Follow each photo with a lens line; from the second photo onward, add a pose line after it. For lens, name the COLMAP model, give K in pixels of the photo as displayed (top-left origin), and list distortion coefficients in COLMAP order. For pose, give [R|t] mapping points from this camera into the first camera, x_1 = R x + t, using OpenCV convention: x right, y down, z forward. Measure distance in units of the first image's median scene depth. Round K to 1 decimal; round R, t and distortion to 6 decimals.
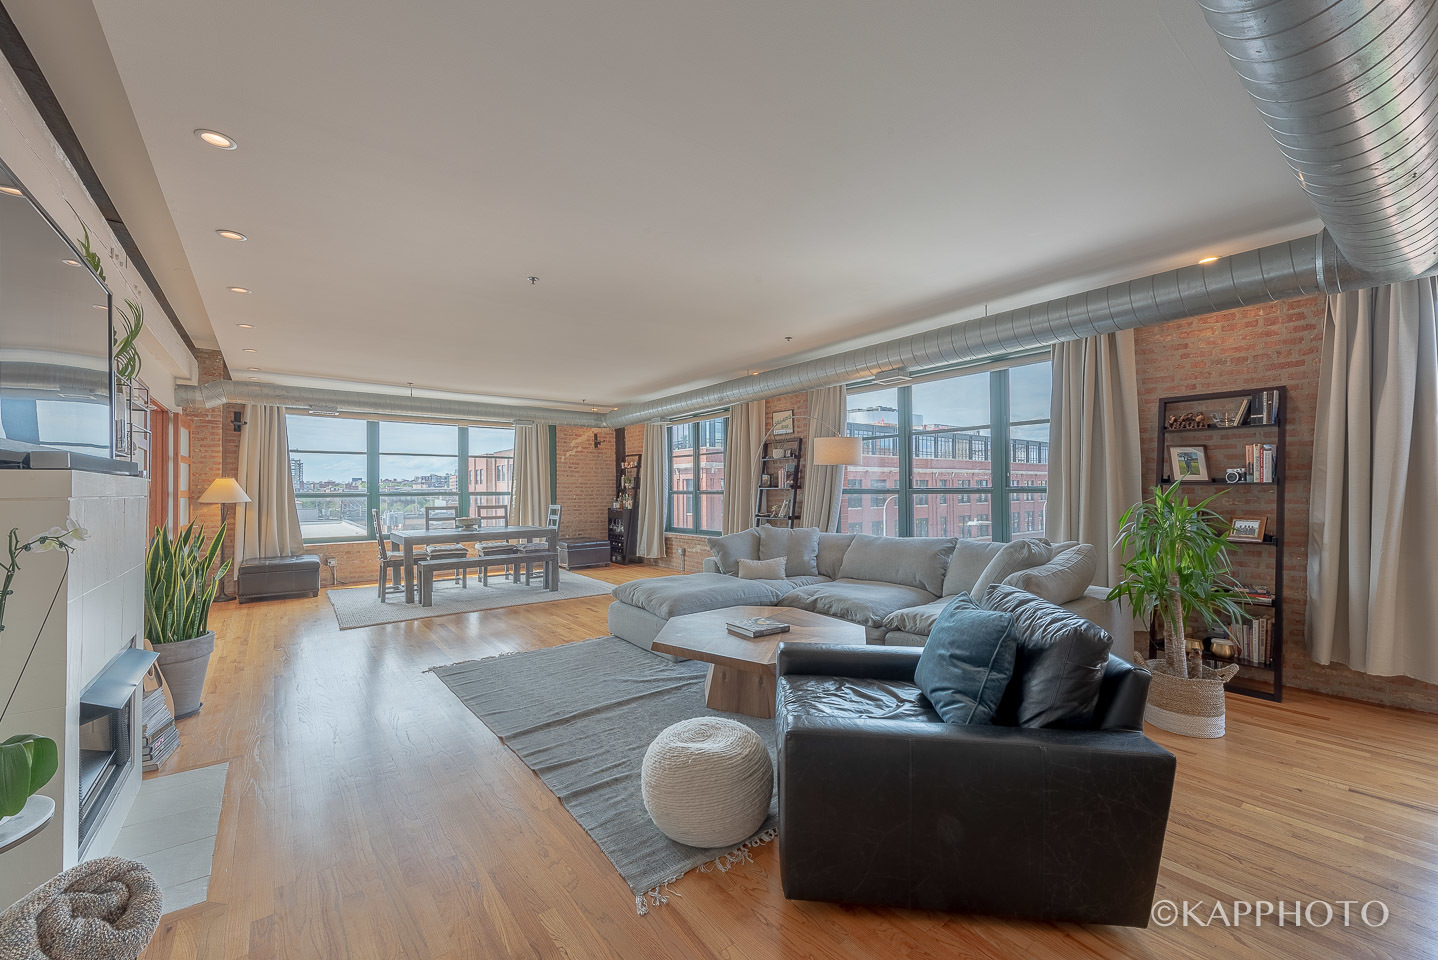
lens RADIAL K [[564.0, 0, 718.1], [0, 564.0, 483.7], [0, 0, 1]] dist [0.019747, -0.006717]
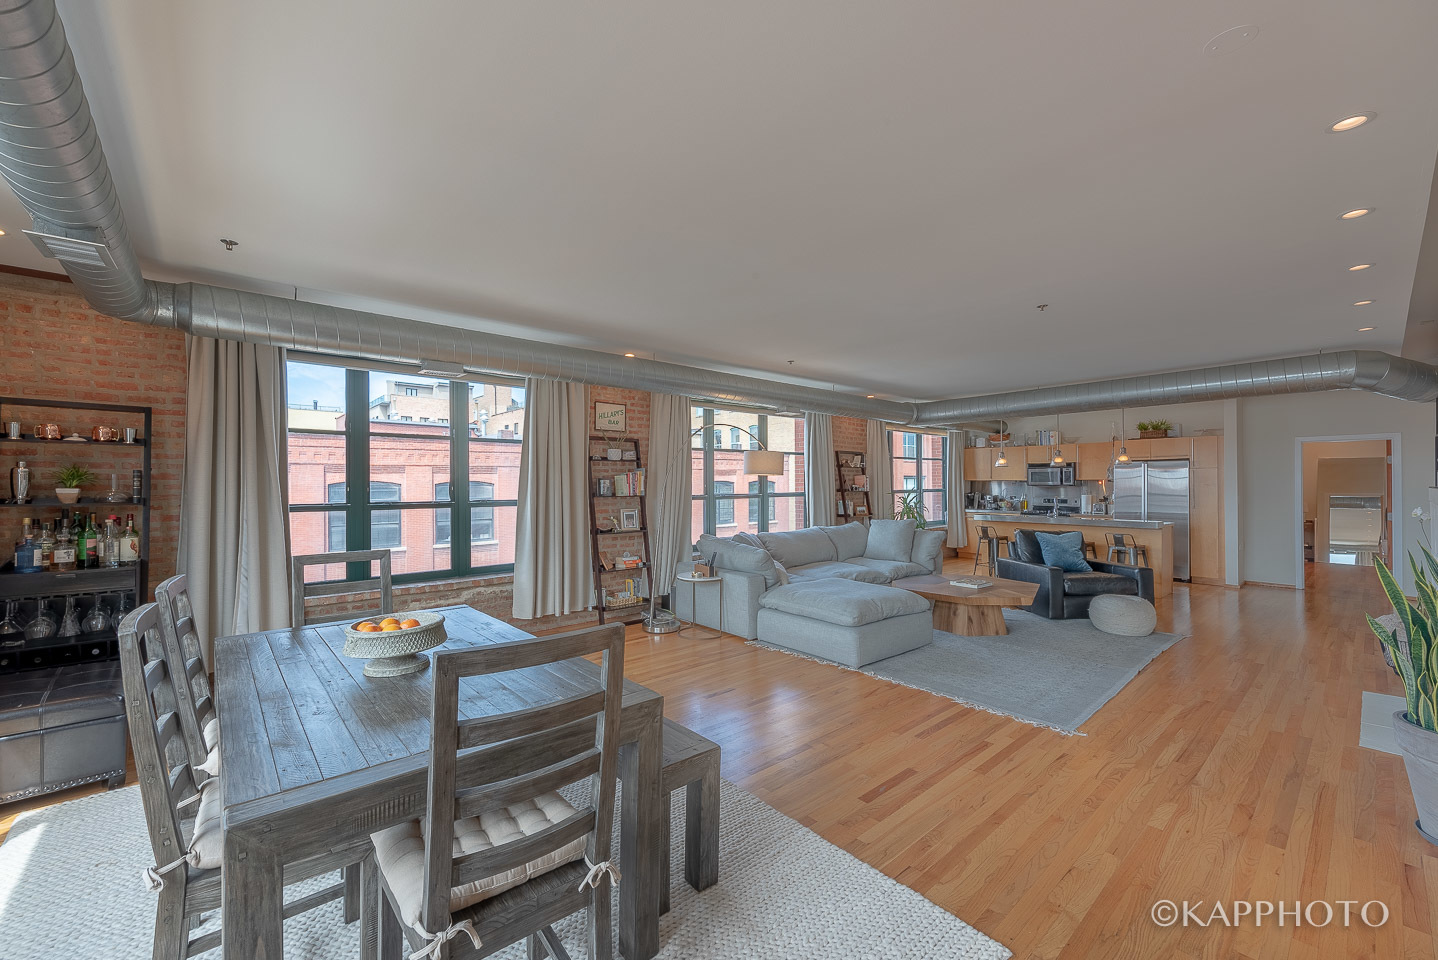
lens RADIAL K [[575.6, 0, 719.0], [0, 575.6, 480.0], [0, 0, 1]] dist [0.003091, 0.000023]
pose [[-0.064695, 0.018417, 0.997735, -0.754705], [-0.003559, 0.999819, -0.018686, -0.000041], [-0.997899, -0.004759, -0.064618, 0.913537]]
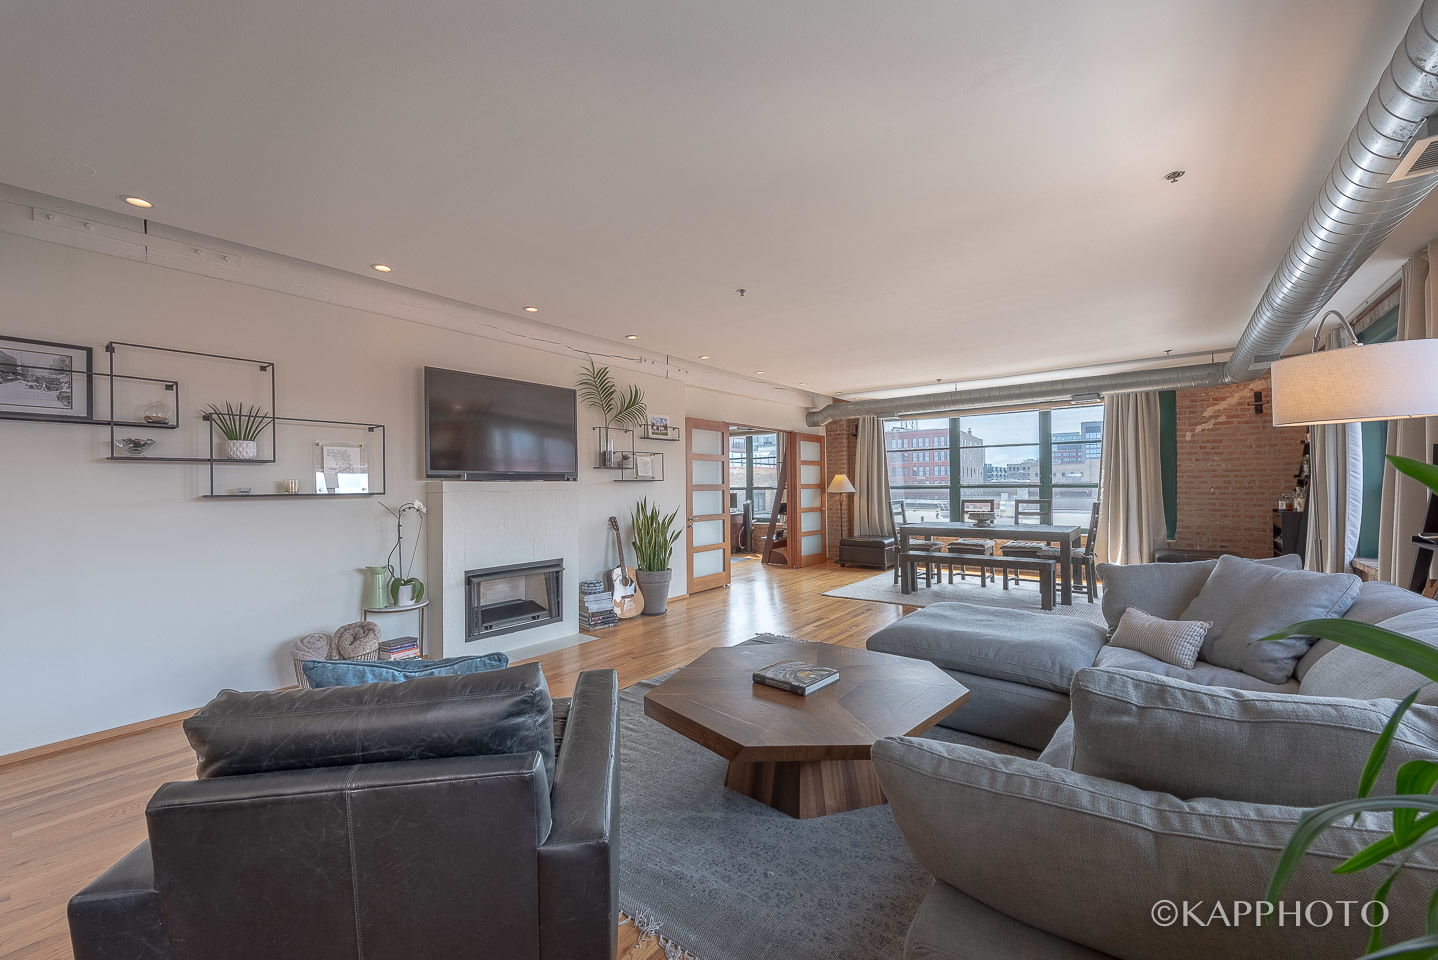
lens RADIAL K [[564.0, 0, 718.1], [0, 564.0, 483.7], [0, 0, 1]] dist [0.019747, -0.006717]
pose [[0.249345, -0.000667, -0.968415, 0.376421], [0.020642, 0.999776, 0.004626, -0.000519], [0.968195, -0.021144, 0.249303, 0.361874]]
